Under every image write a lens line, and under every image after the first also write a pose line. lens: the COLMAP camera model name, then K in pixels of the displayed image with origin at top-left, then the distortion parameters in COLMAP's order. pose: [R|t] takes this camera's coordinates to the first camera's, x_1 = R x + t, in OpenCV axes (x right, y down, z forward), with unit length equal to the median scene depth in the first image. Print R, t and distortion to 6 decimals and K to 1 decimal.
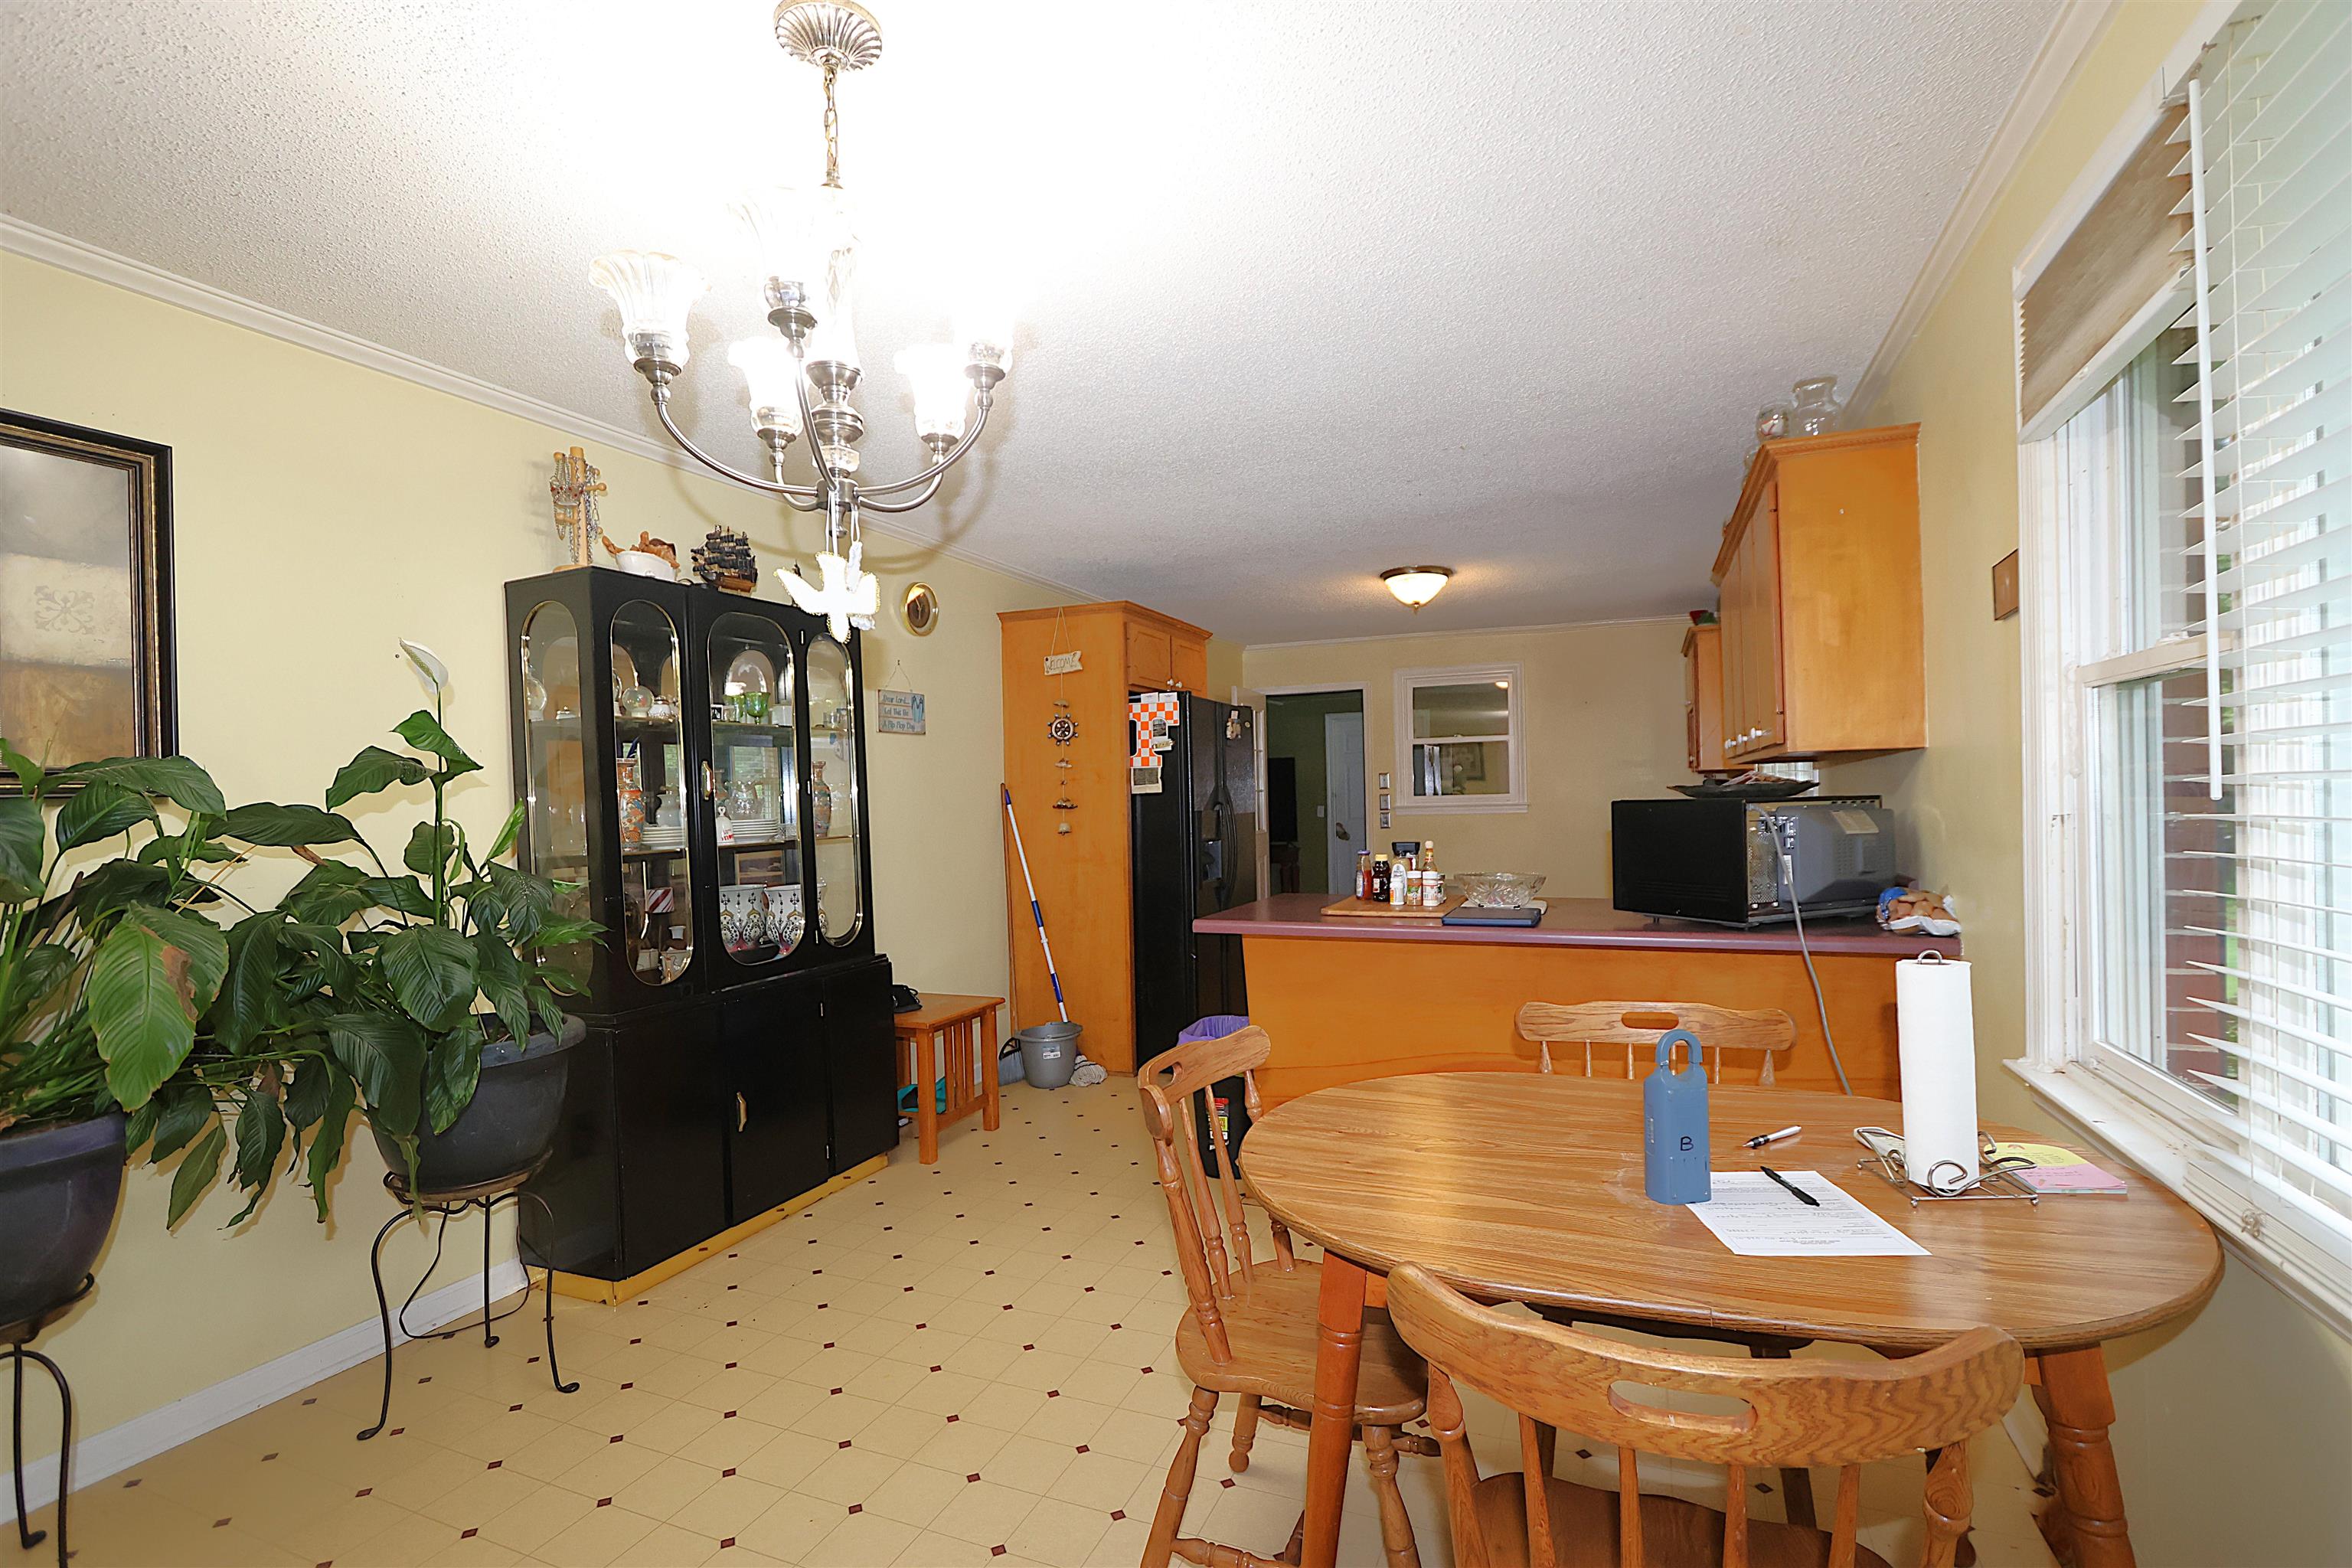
lens RADIAL K [[1146.8, 0, 1170.9], [0, 1146.8, 824.9], [0, 0, 1]] dist [-0.024291, -0.000082]
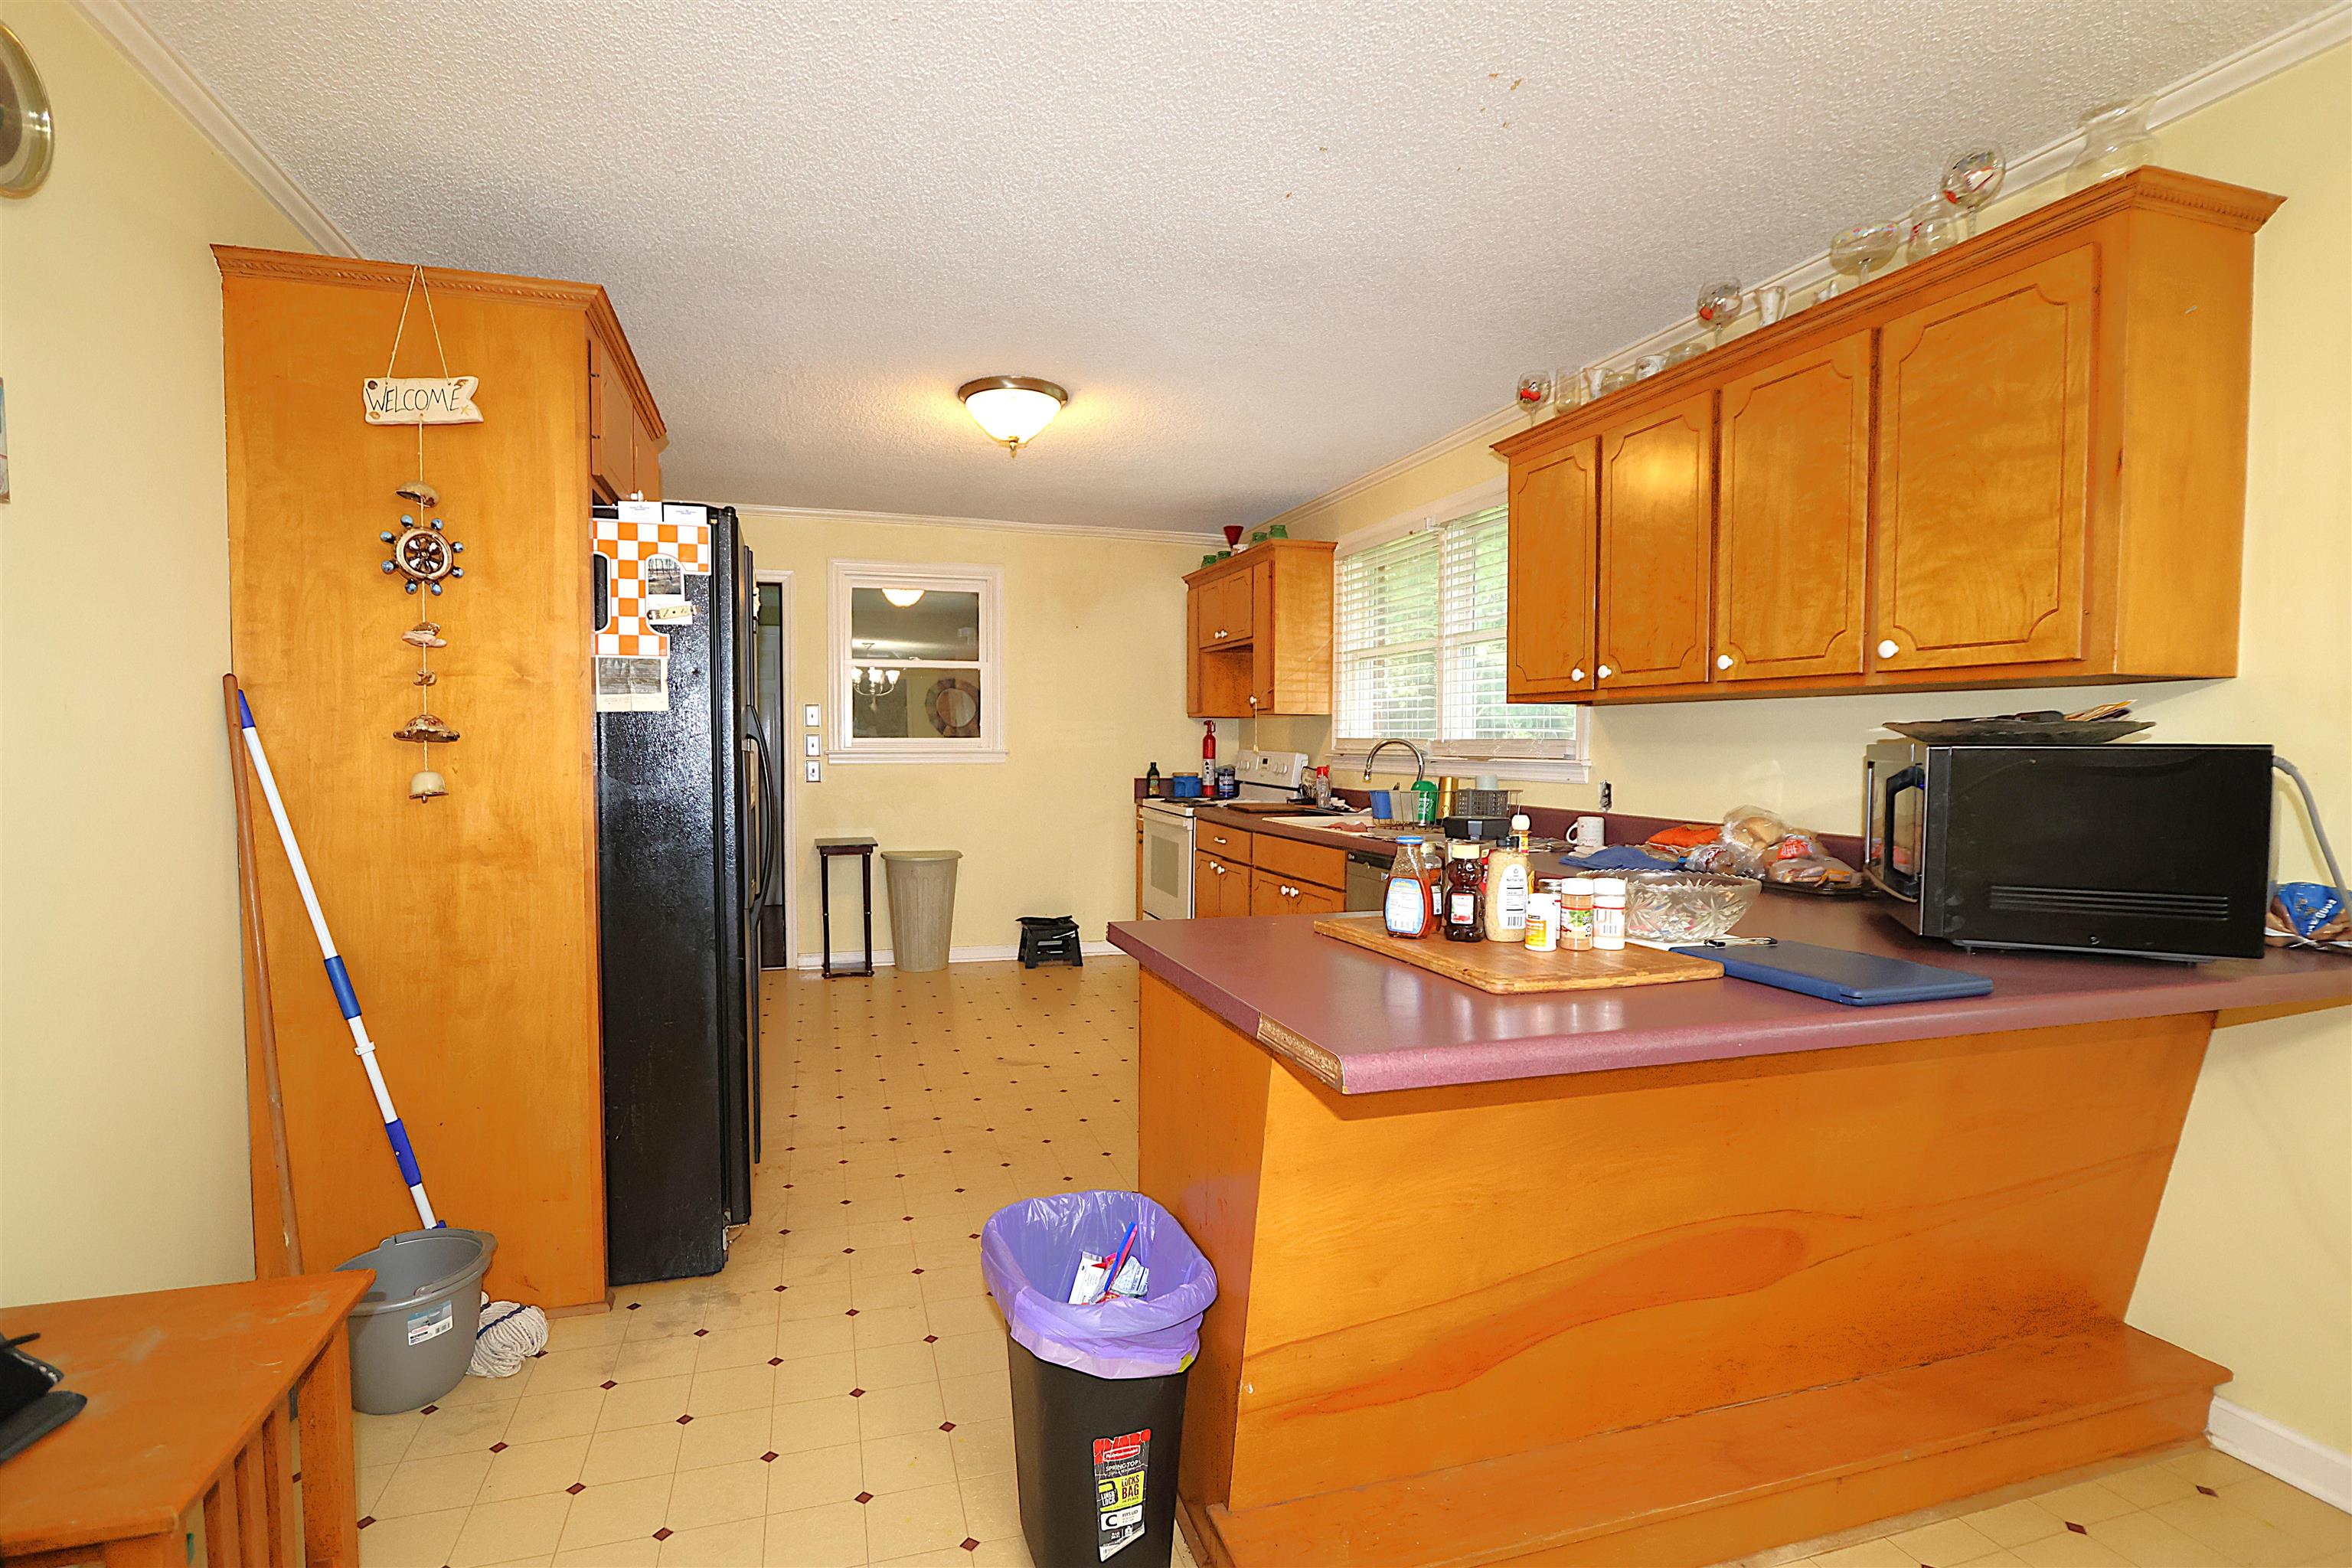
lens RADIAL K [[1178.4, 0, 1171.7], [0, 1178.4, 803.4], [0, 0, 1]] dist [-0.001581, -0.000266]
pose [[0.762353, -0.007956, 0.647112, -0.167314], [-0.006887, 0.999768, 0.020404, -0.001239], [-0.647125, -0.020012, 0.762122, 0.481512]]
